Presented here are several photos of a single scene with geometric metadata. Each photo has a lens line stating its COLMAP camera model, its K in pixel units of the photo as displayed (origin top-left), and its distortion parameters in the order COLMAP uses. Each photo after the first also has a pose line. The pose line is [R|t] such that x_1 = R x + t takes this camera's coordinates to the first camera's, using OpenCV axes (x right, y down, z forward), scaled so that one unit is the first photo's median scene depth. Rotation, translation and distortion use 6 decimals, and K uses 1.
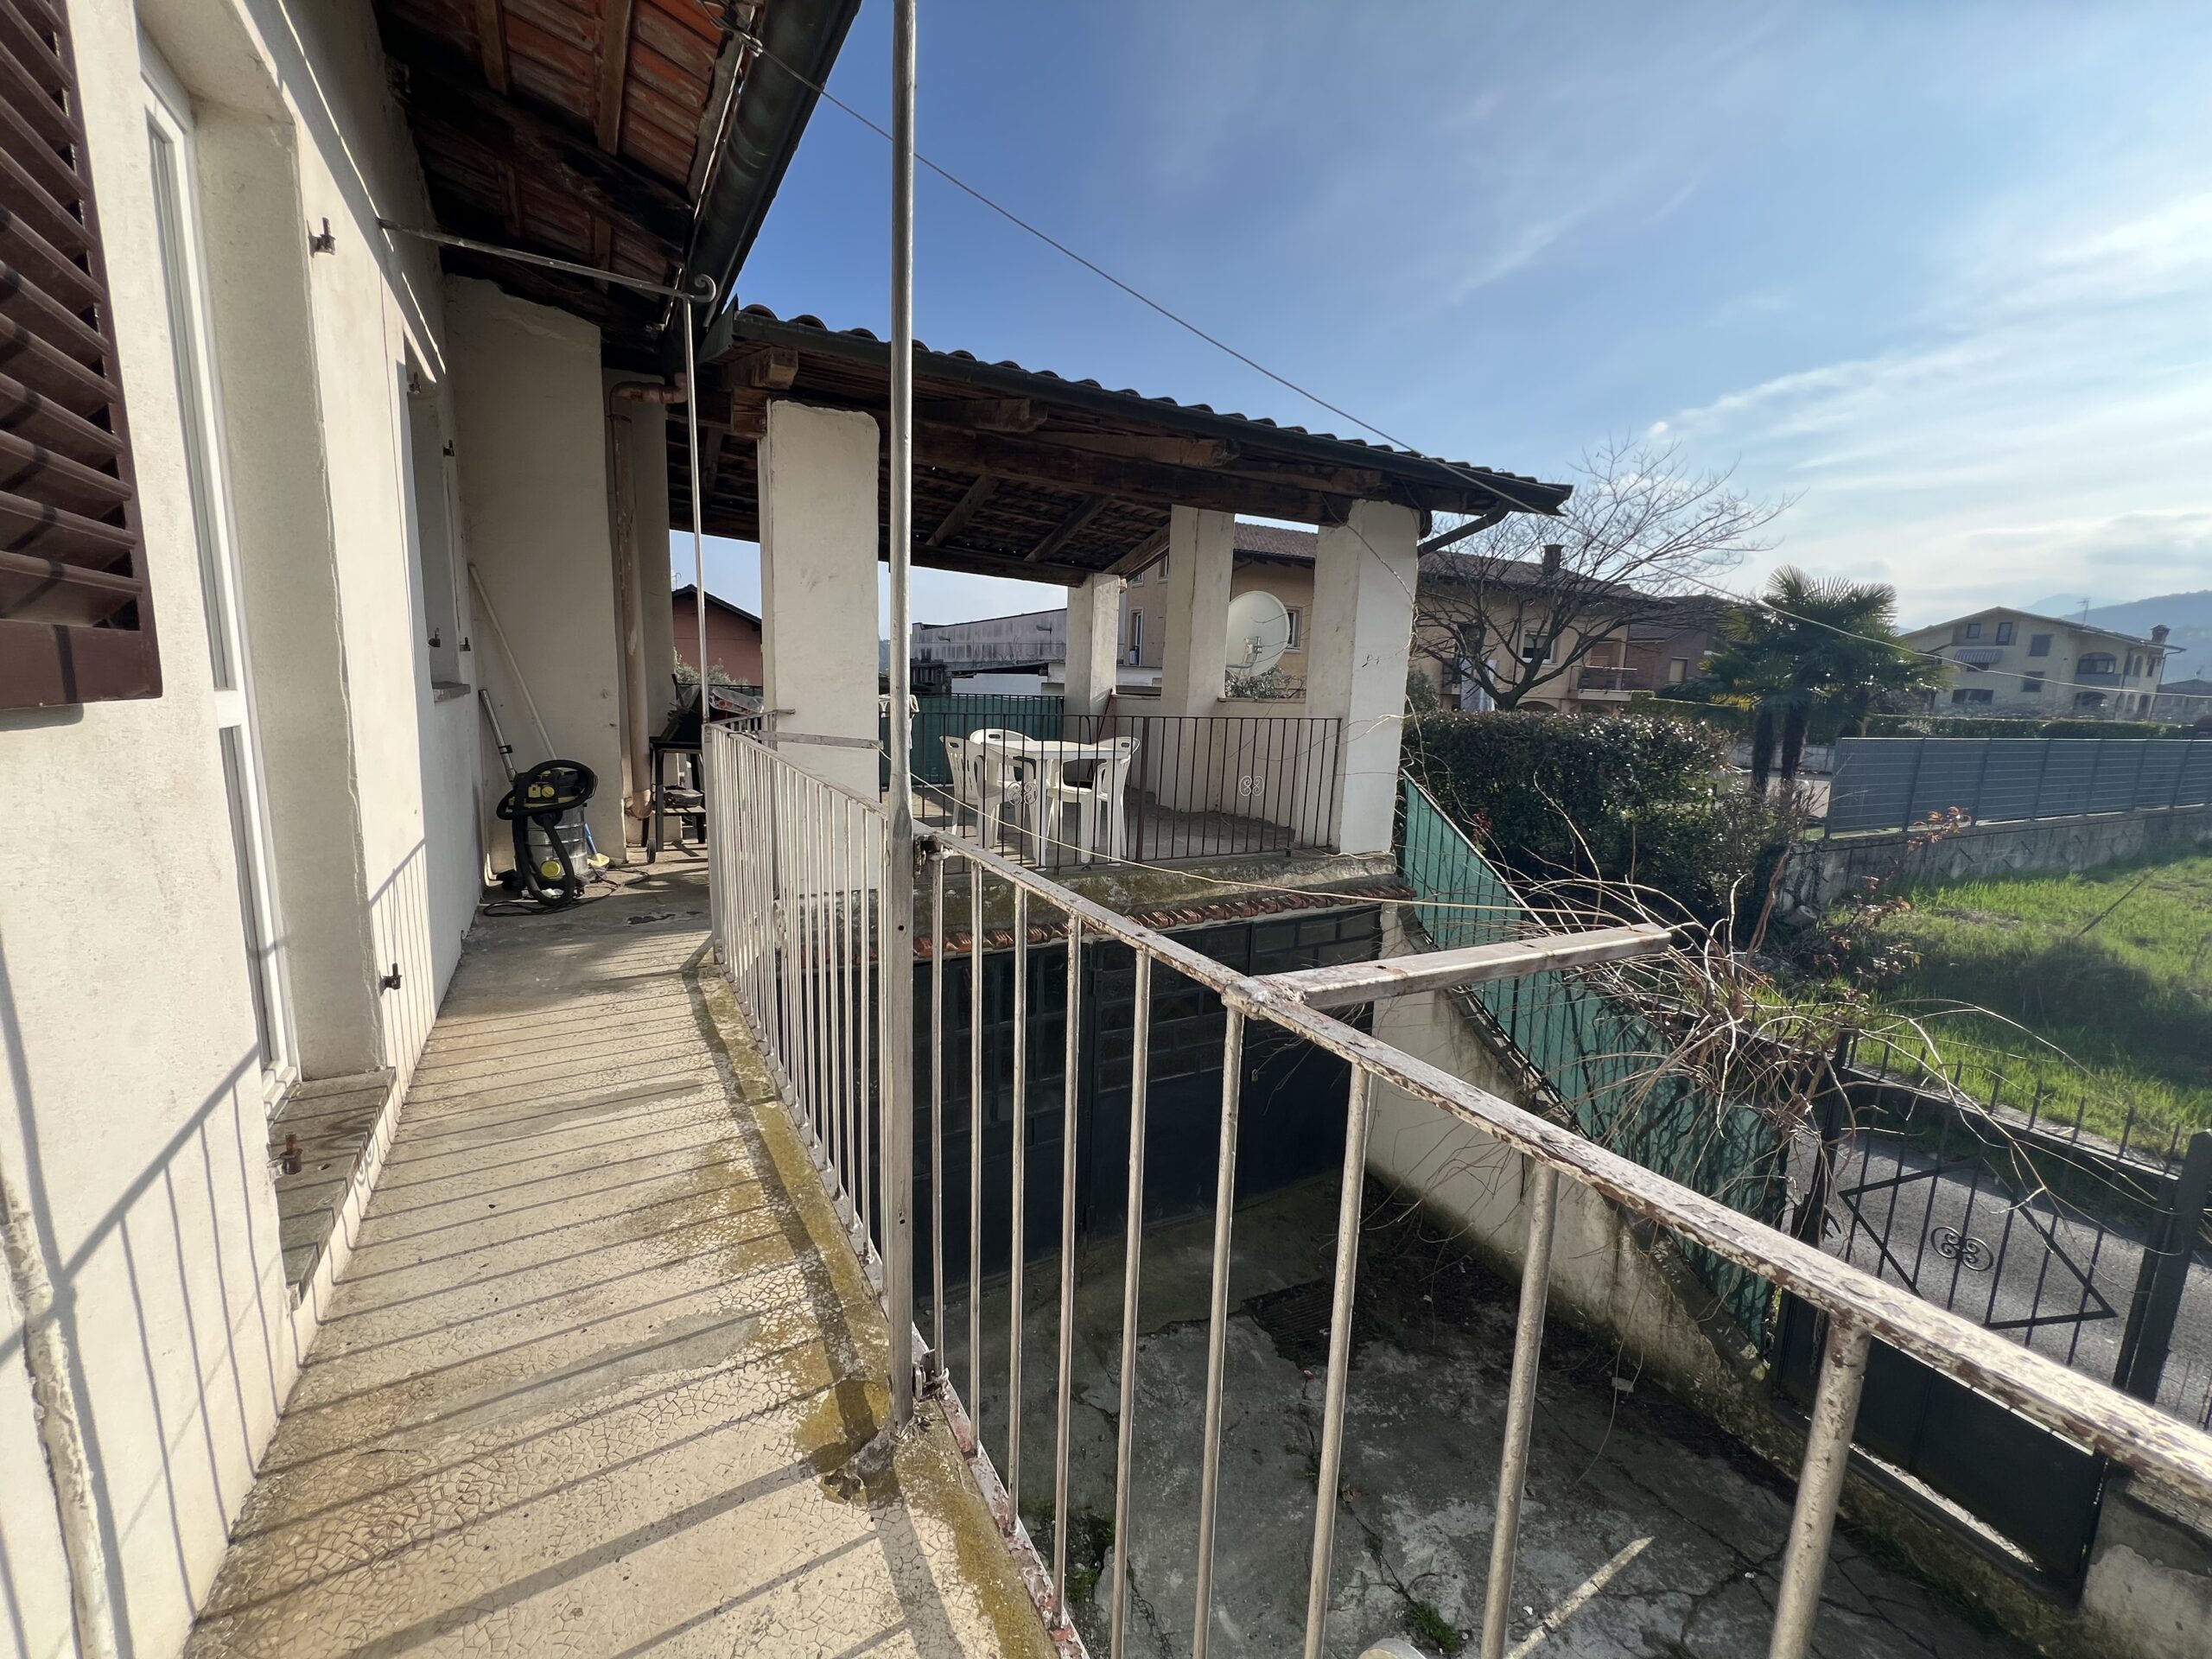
lens RADIAL K [[887.2, 0, 1101.3], [0, 887.2, 820.5], [0, 0, 1]] dist [-0.004284, 0.002025]
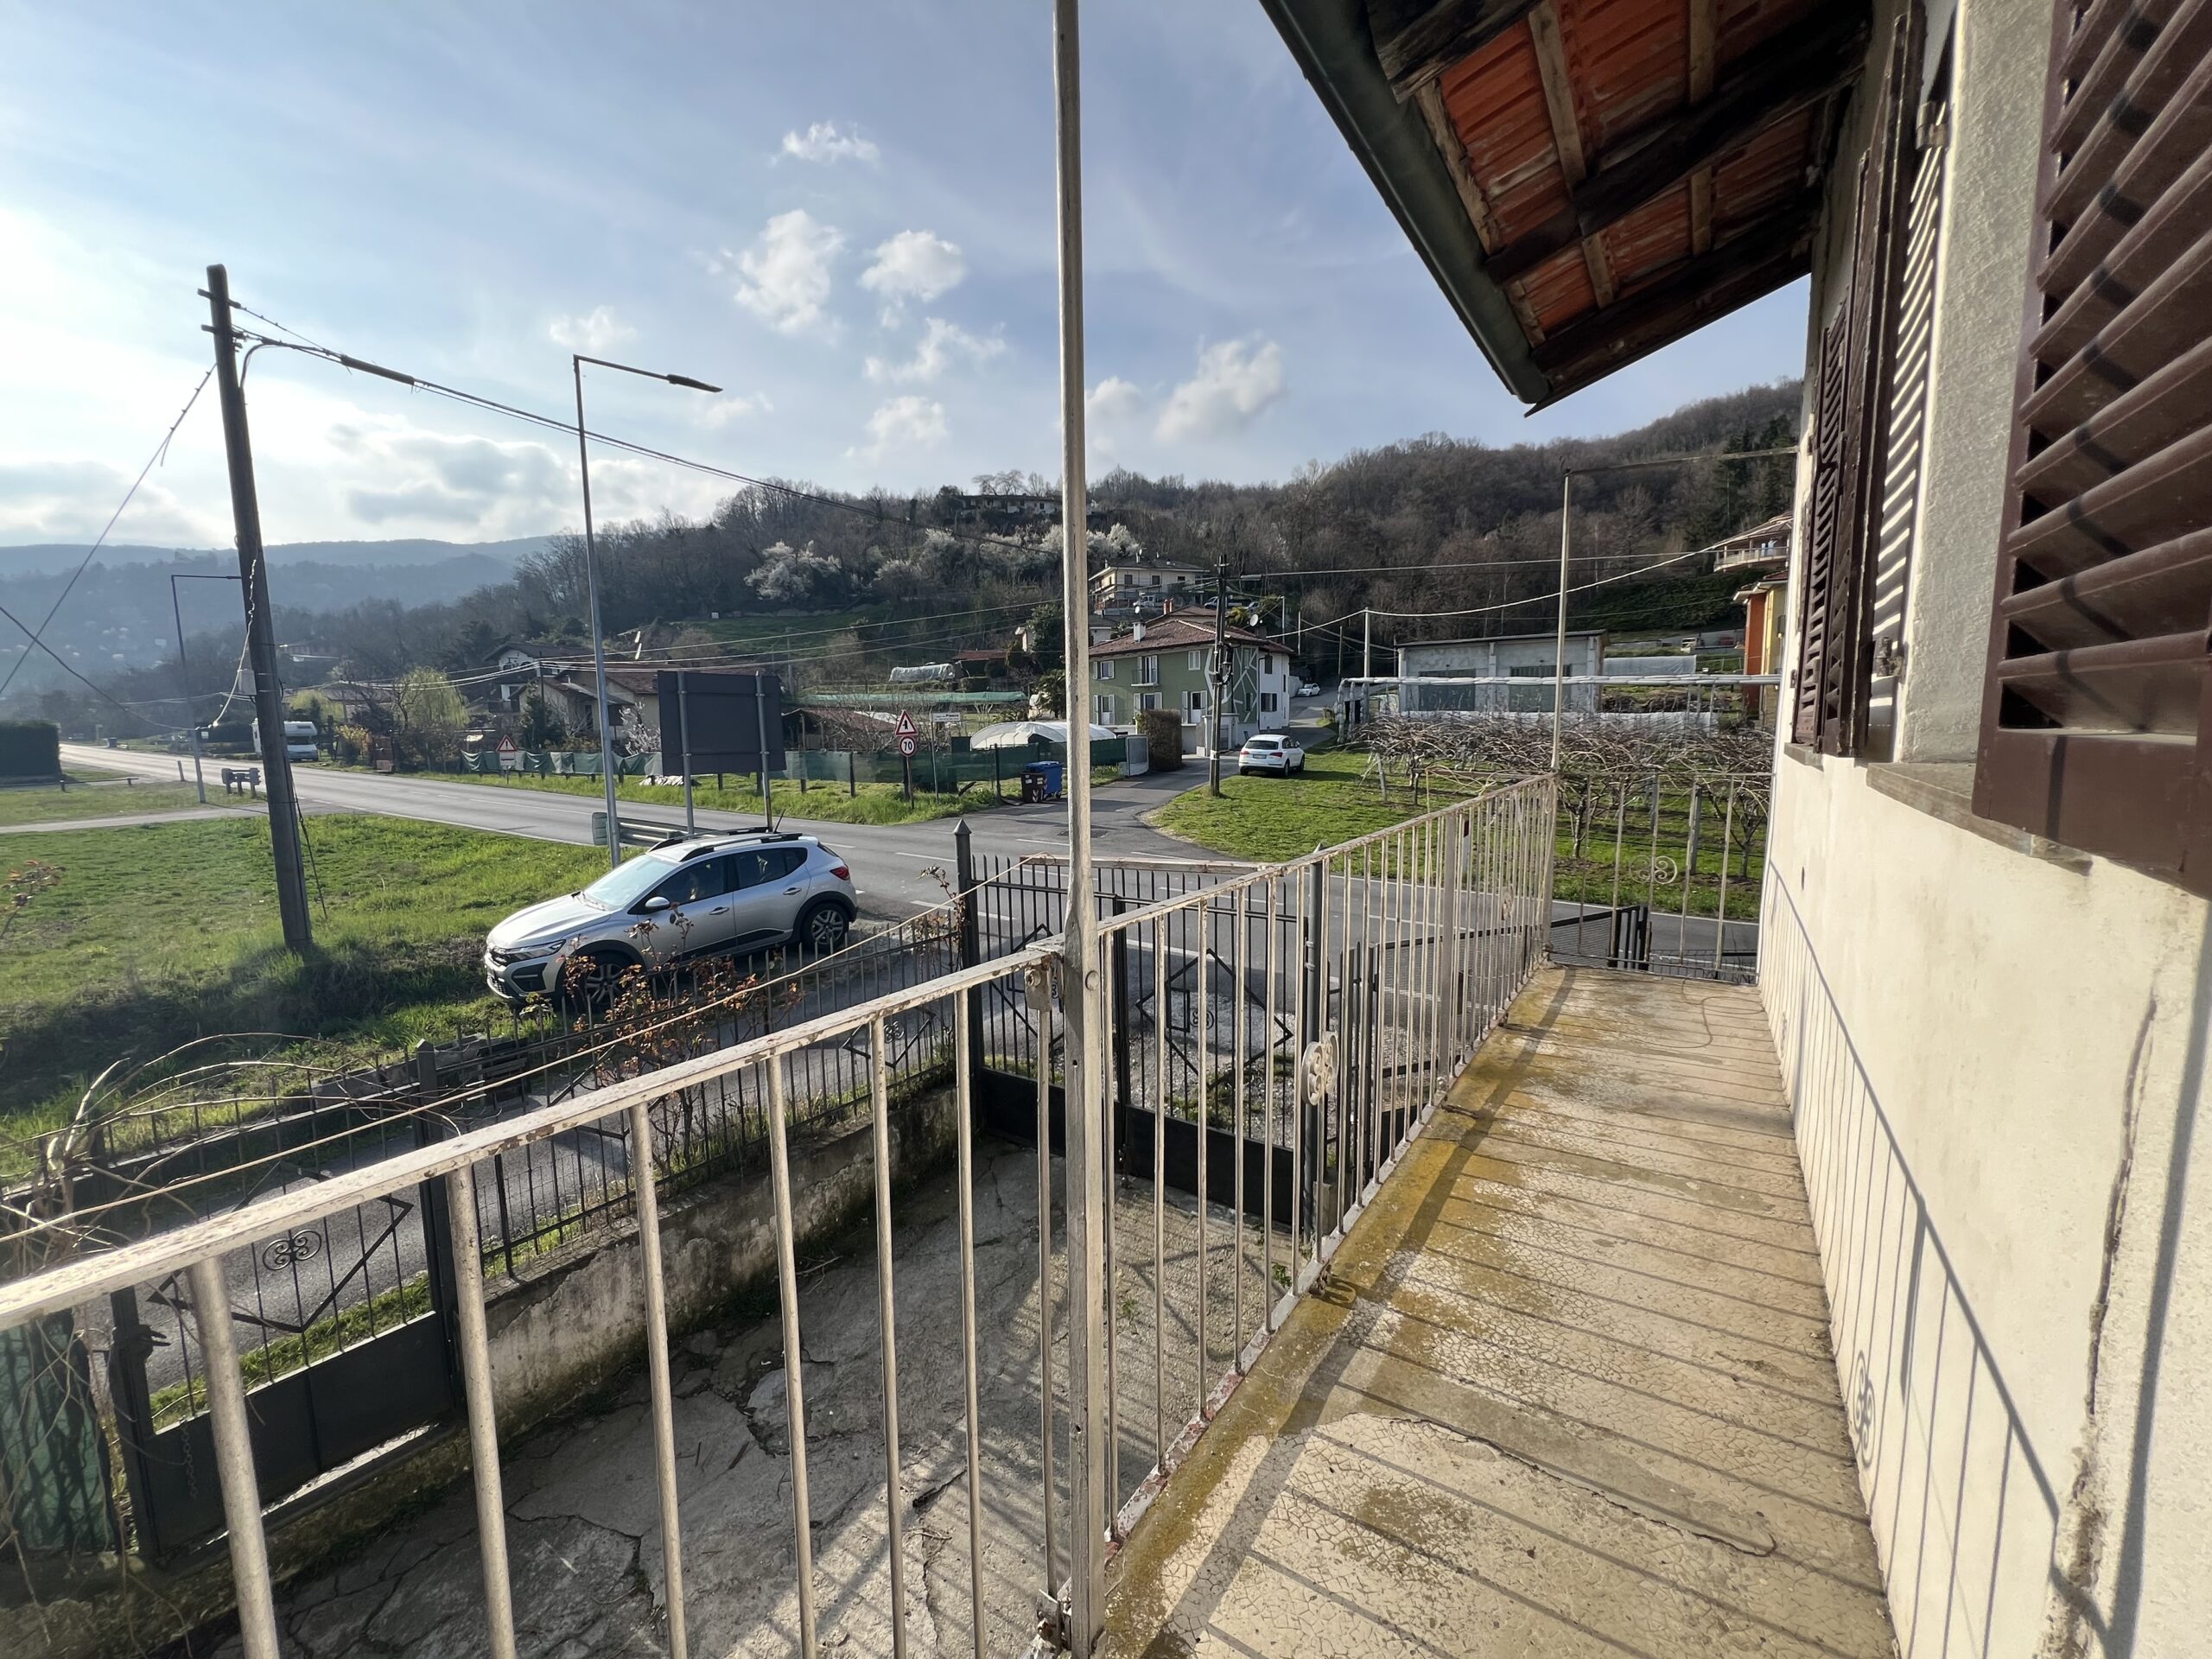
lens RADIAL K [[887.2, 0, 1101.3], [0, 887.2, 820.5], [0, 0, 1]] dist [-0.004284, 0.002025]
pose [[-0.424730, -0.125623, 0.896562, -0.900852], [0.145301, 0.968029, 0.204470, -0.249359], [-0.893584, 0.217116, -0.392898, 1.206468]]
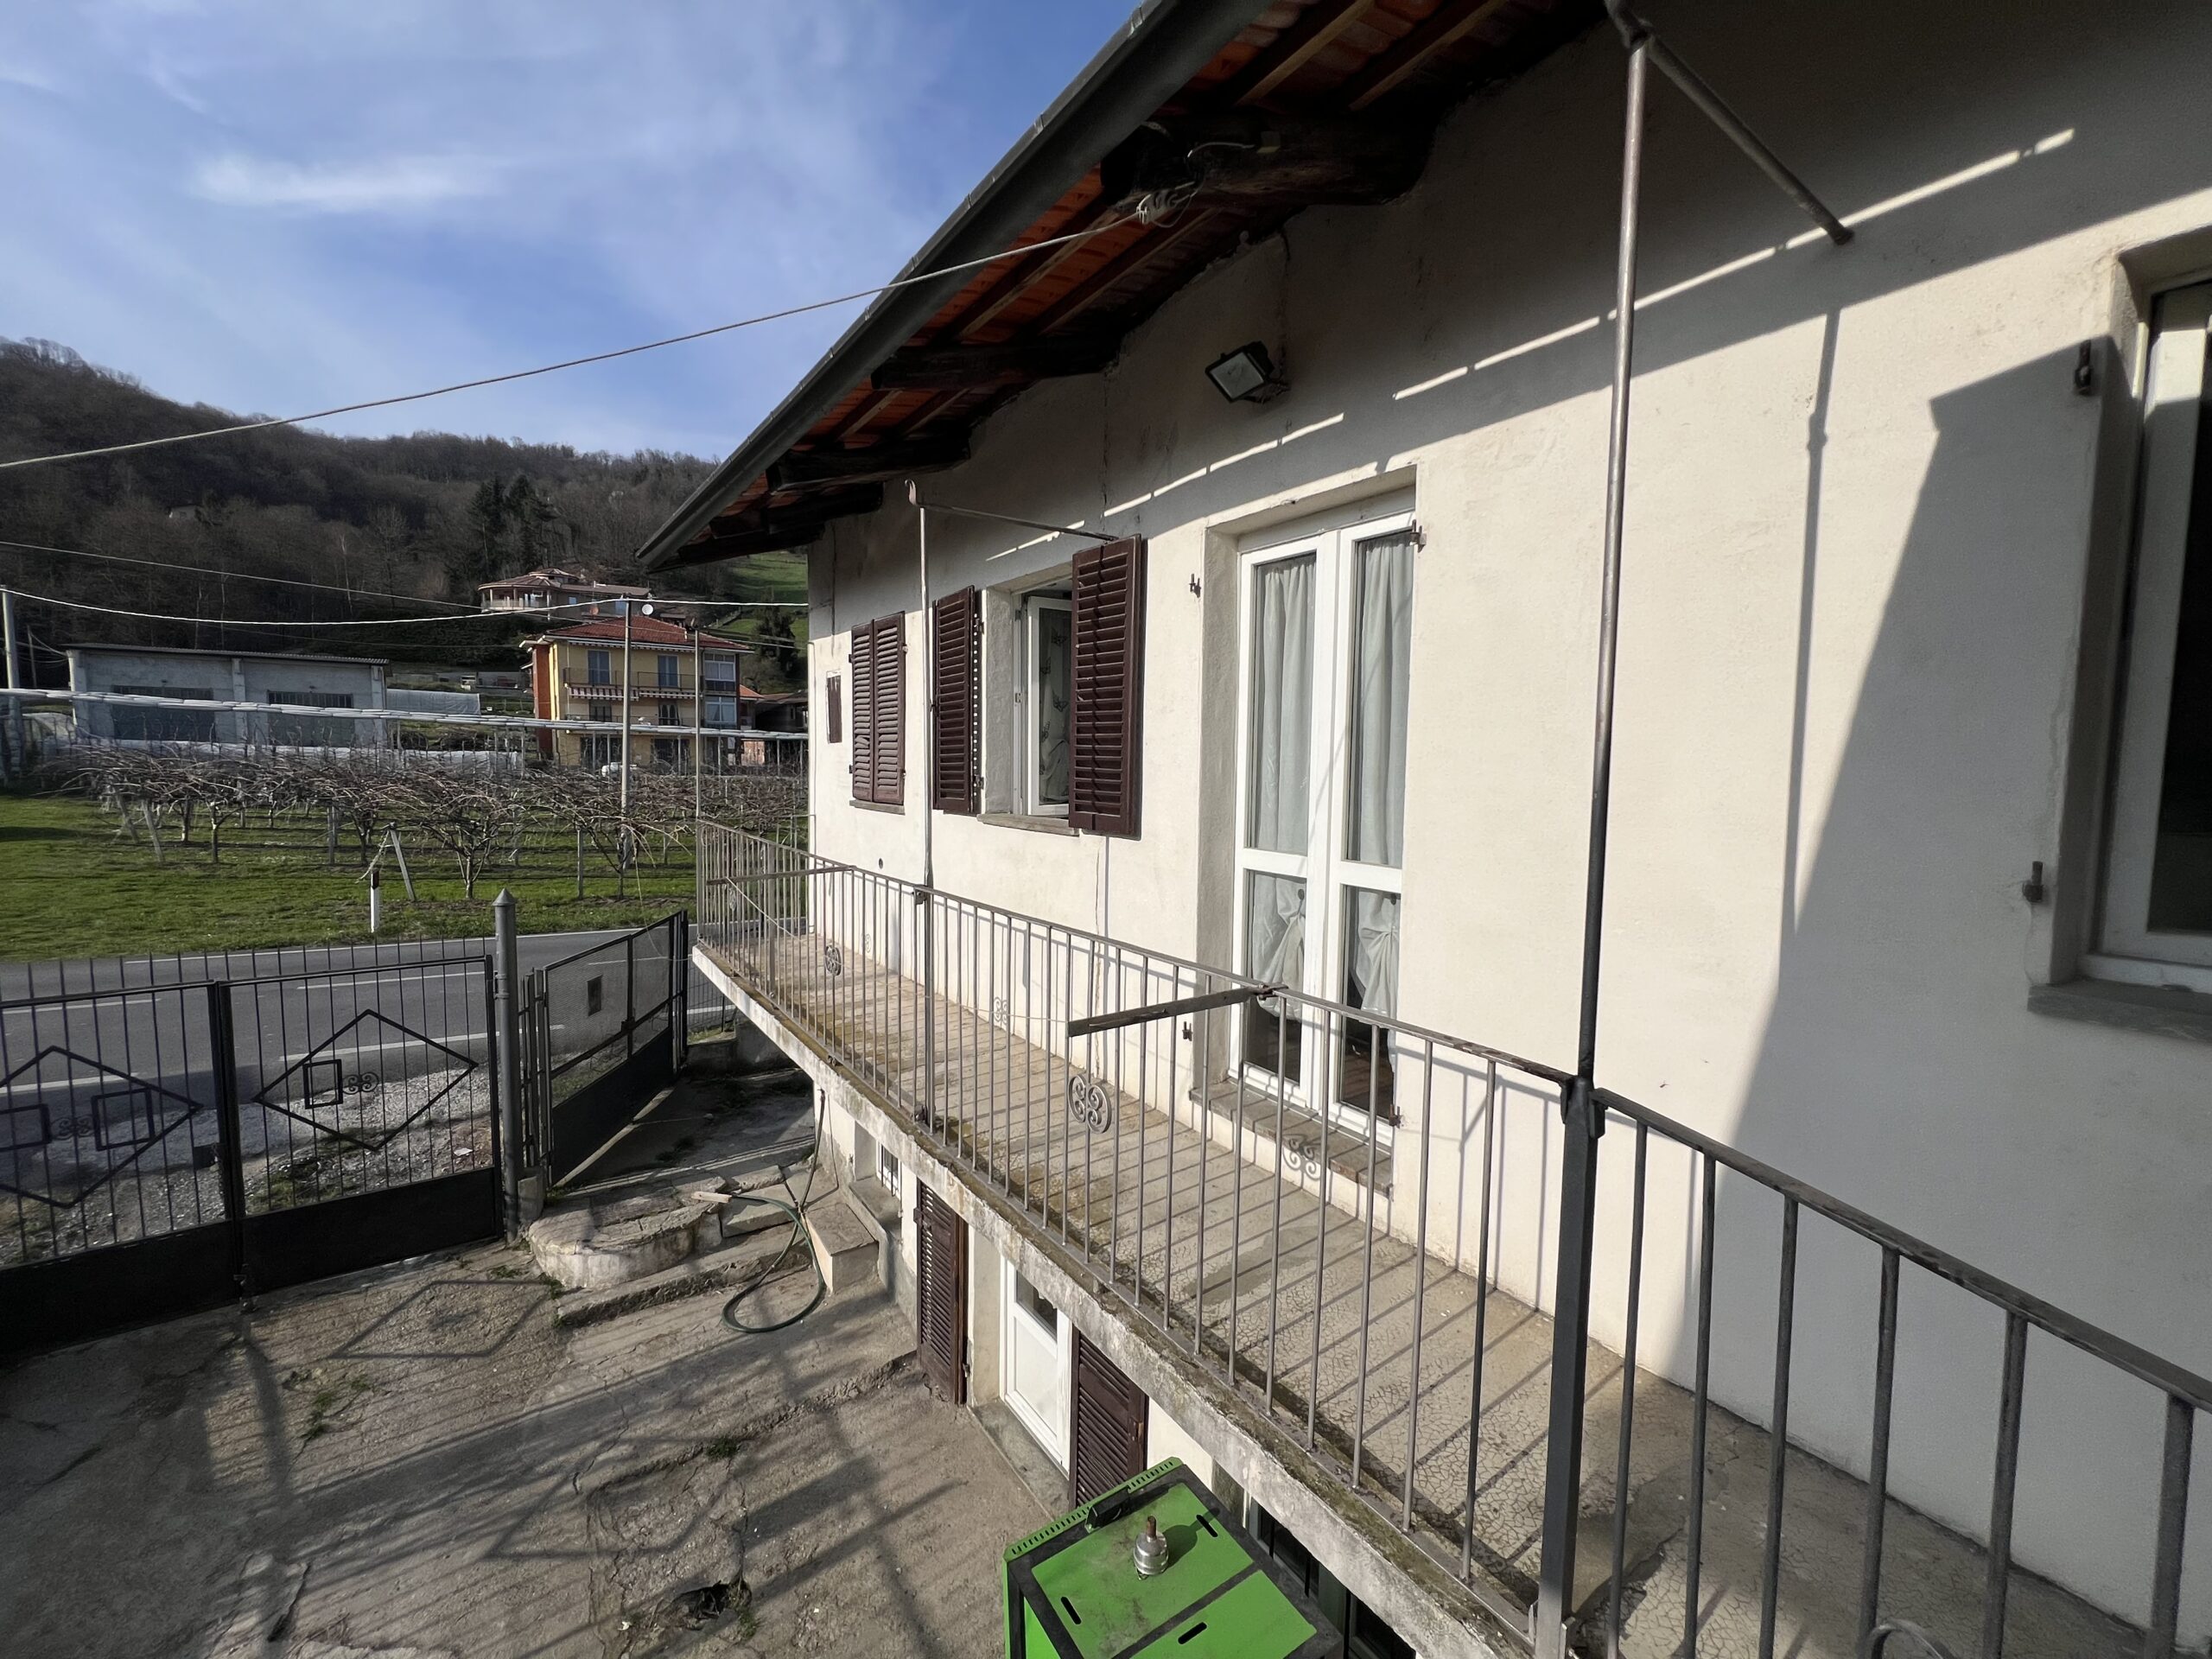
lens RADIAL K [[887.2, 0, 1101.3], [0, 887.2, 820.5], [0, 0, 1]] dist [-0.004284, 0.002025]
pose [[-0.995679, -0.040106, -0.083753, -0.481664], [-0.058143, 0.972499, 0.225533, -0.739865], [0.072404, 0.229428, -0.970629, 3.349790]]
